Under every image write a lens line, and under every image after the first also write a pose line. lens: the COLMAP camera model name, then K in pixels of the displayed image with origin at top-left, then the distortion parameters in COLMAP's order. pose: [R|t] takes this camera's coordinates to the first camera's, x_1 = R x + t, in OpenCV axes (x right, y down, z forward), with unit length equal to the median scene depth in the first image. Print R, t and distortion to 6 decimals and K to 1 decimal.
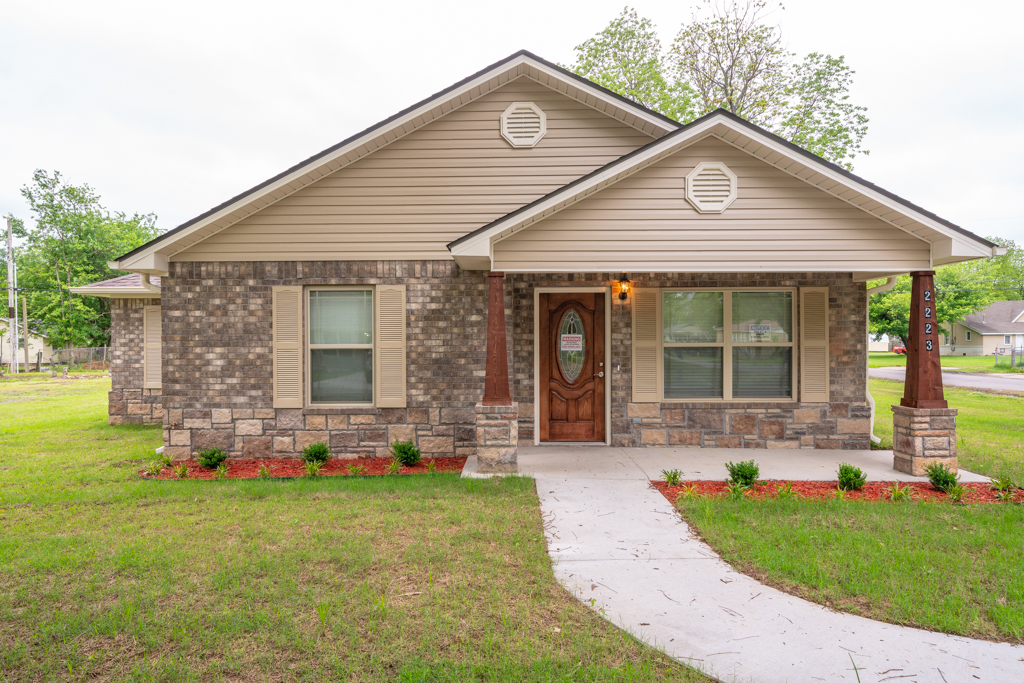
lens RADIAL K [[634.9, 0, 505.5], [0, 634.9, 343.7], [0, 0, 1]] dist [0.019232, -0.004508]
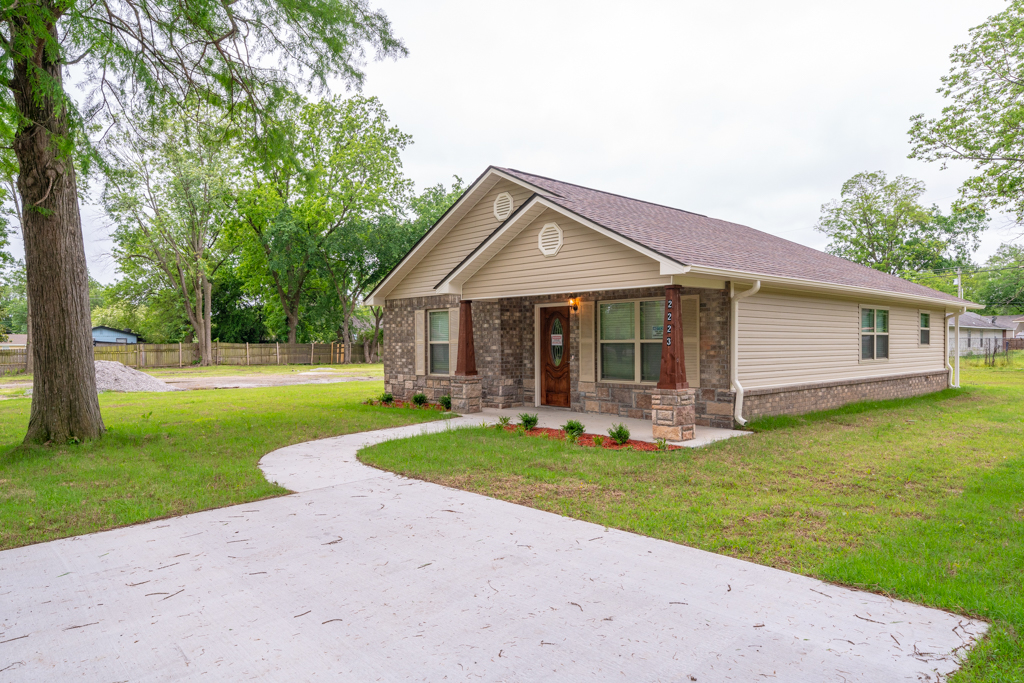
lens RADIAL K [[658.2, 0, 501.0], [0, 658.2, 345.6], [0, 0, 1]] dist [-0.006344, -0.001892]
pose [[0.690685, 0.004084, -0.723144, 1.162029], [0.002528, 0.999964, 0.008061, -0.001375], [0.723151, -0.007396, 0.690650, -0.159719]]
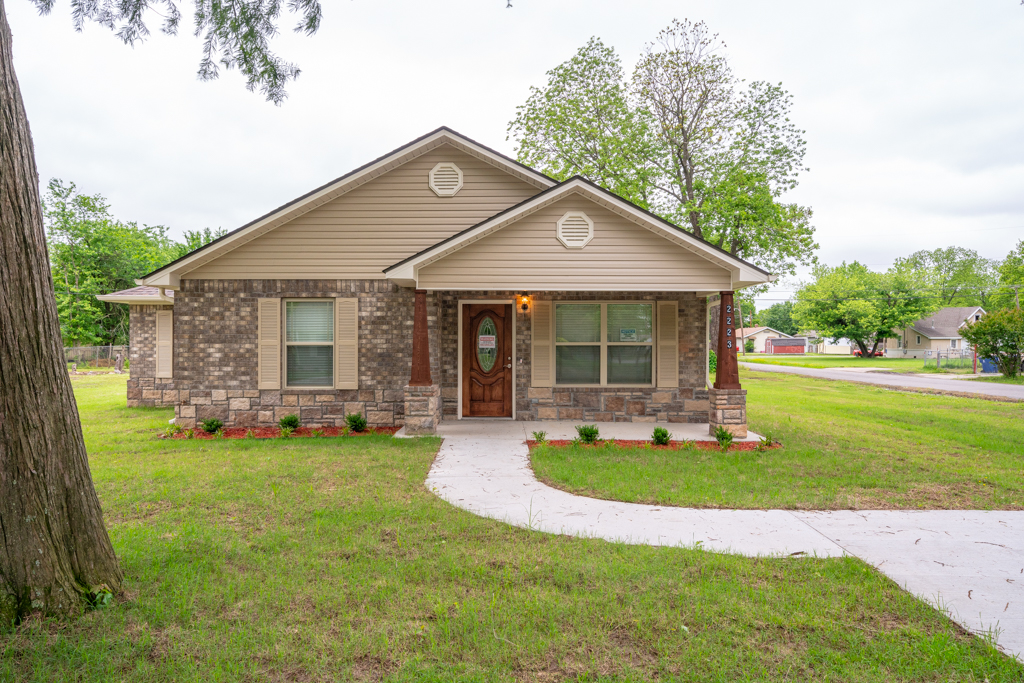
lens RADIAL K [[634.9, 0, 507.7], [0, 634.9, 344.4], [0, 0, 1]] dist [0.019232, -0.004508]
pose [[0.999972, 0.005528, 0.004960, 0.144488], [-0.005519, 0.999983, -0.001798, 0.006051], [-0.004970, 0.001771, 0.999986, -0.322881]]
